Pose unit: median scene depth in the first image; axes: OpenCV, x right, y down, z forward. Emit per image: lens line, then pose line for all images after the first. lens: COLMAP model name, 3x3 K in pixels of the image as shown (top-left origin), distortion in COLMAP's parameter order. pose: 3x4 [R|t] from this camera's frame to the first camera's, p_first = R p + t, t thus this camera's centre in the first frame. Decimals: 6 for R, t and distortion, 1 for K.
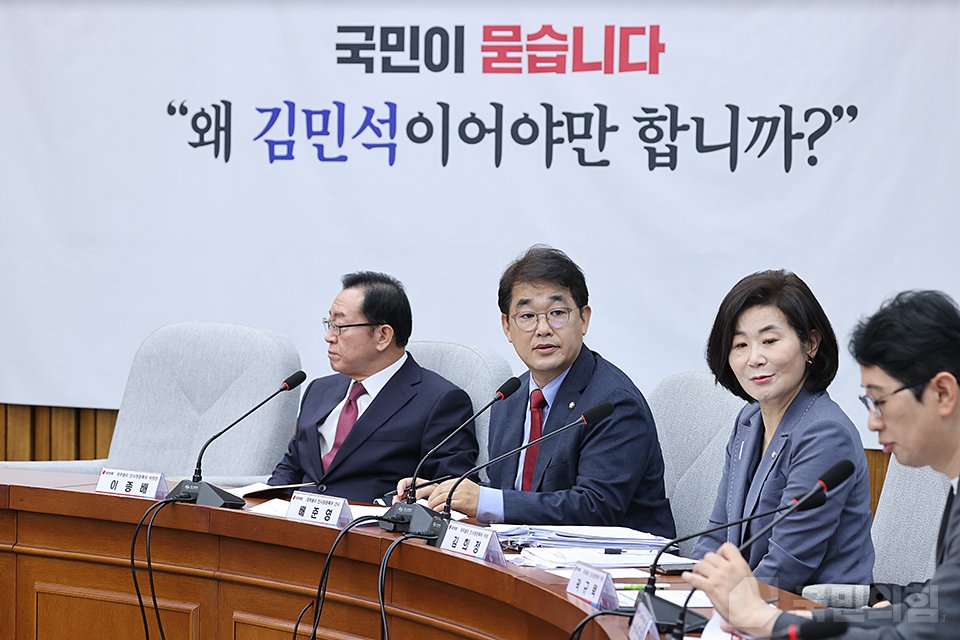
lens RADIAL K [[3769.9, 0, 480.0], [0, 3769.9, 320.0], [0, 0, 1]] dist [0.094874, 2.850397]
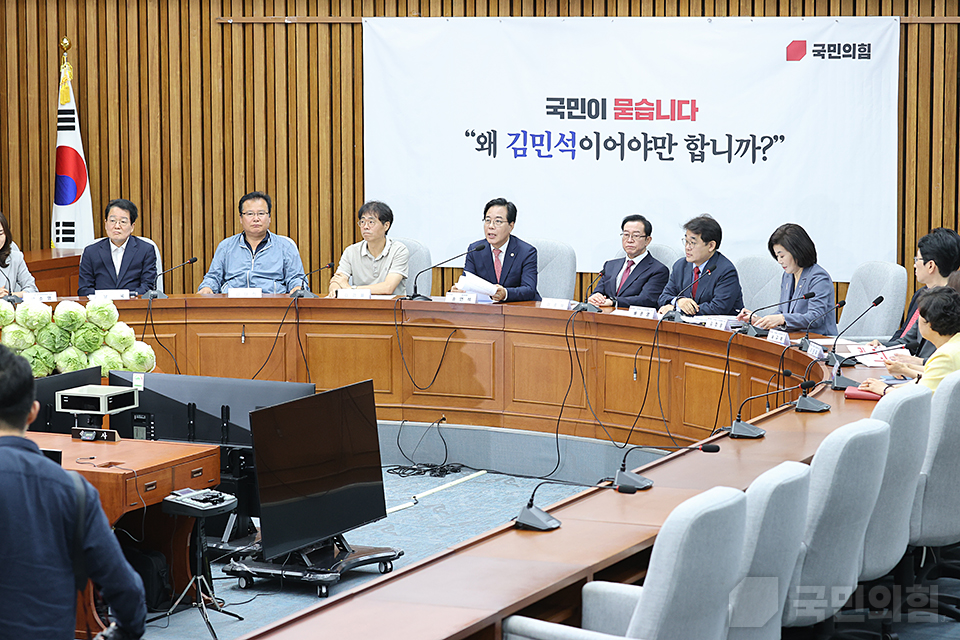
lens RADIAL K [[2698.6, 0, 497.5], [0, 2698.6, 320.1], [0, 0, 1]] dist [0.088906, 0.231692]
pose [[0.994902, -0.023720, 0.098016, -0.236263], [0.017305, 0.997683, 0.065791, -0.053209], [-0.099349, -0.063759, 0.993008, -0.640744]]
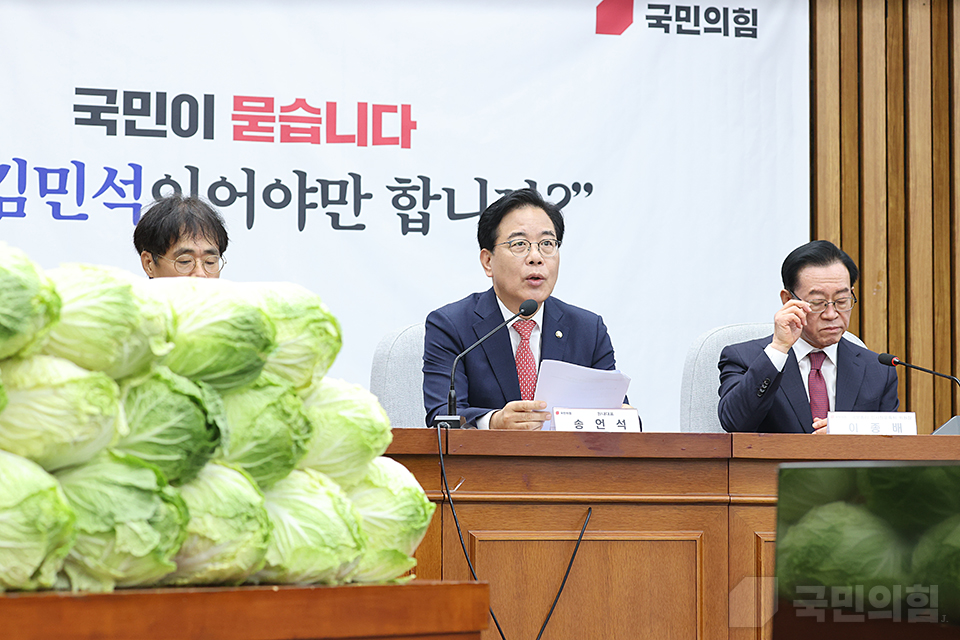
lens RADIAL K [[2814.2, 0, 480.0], [0, 2814.2, 320.0], [0, 0, 1]] dist [-0.026760, 0.141968]
pose [[0.679453, 0.035267, 0.732871, -0.532257], [0.039240, 0.995668, -0.084293, 0.054401], [-0.732669, 0.086031, 0.675126, 0.422704]]
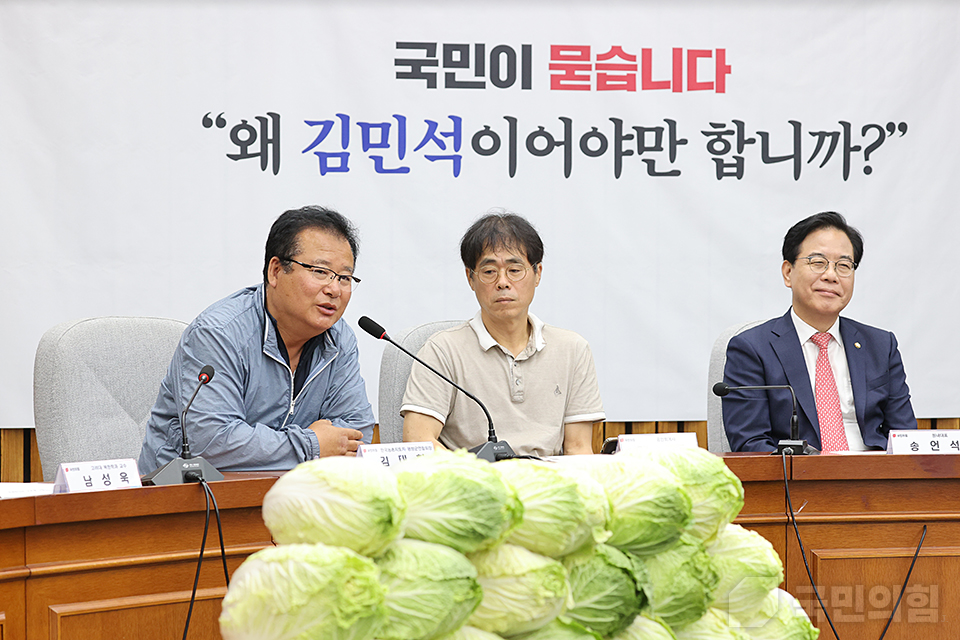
lens RADIAL K [[3112.0, 0, 503.4], [0, 3112.0, 320.3], [0, 0, 1]] dist [0.014647, 2.312600]
pose [[0.730917, -0.025947, 0.681973, -0.615824], [0.038463, 0.999255, -0.003205, 0.002181], [-0.681382, 0.028573, 0.731370, 0.367768]]
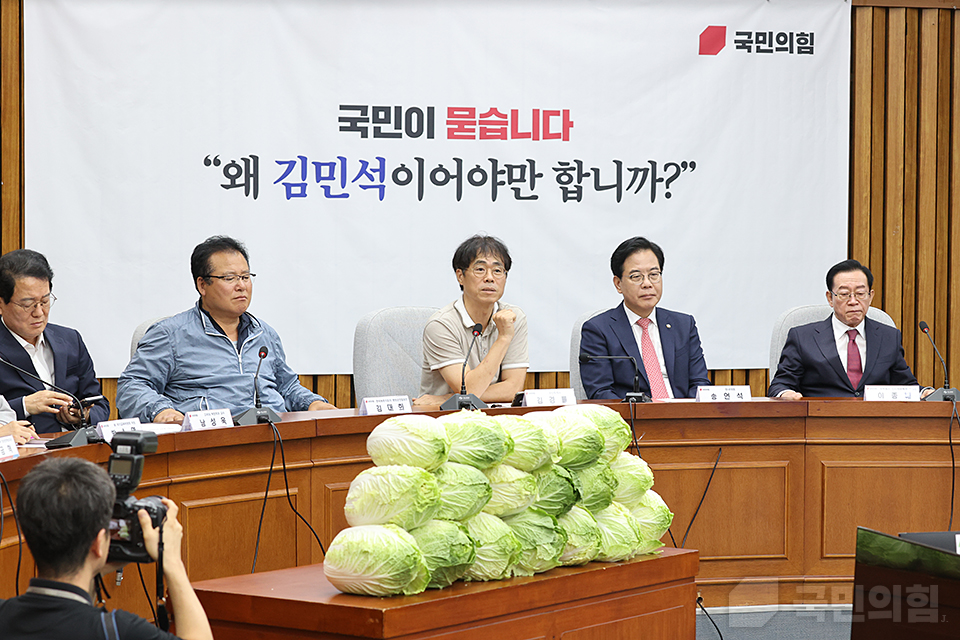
lens RADIAL K [[2698.6, 0, 497.5], [0, 2698.6, 320.1], [0, 0, 1]] dist [0.088906, 0.231692]
pose [[0.679857, -0.040708, 0.732214, -0.786847], [0.035731, 0.999111, 0.022370, -0.016280], [-0.732474, 0.010955, 0.680707, 0.249369]]
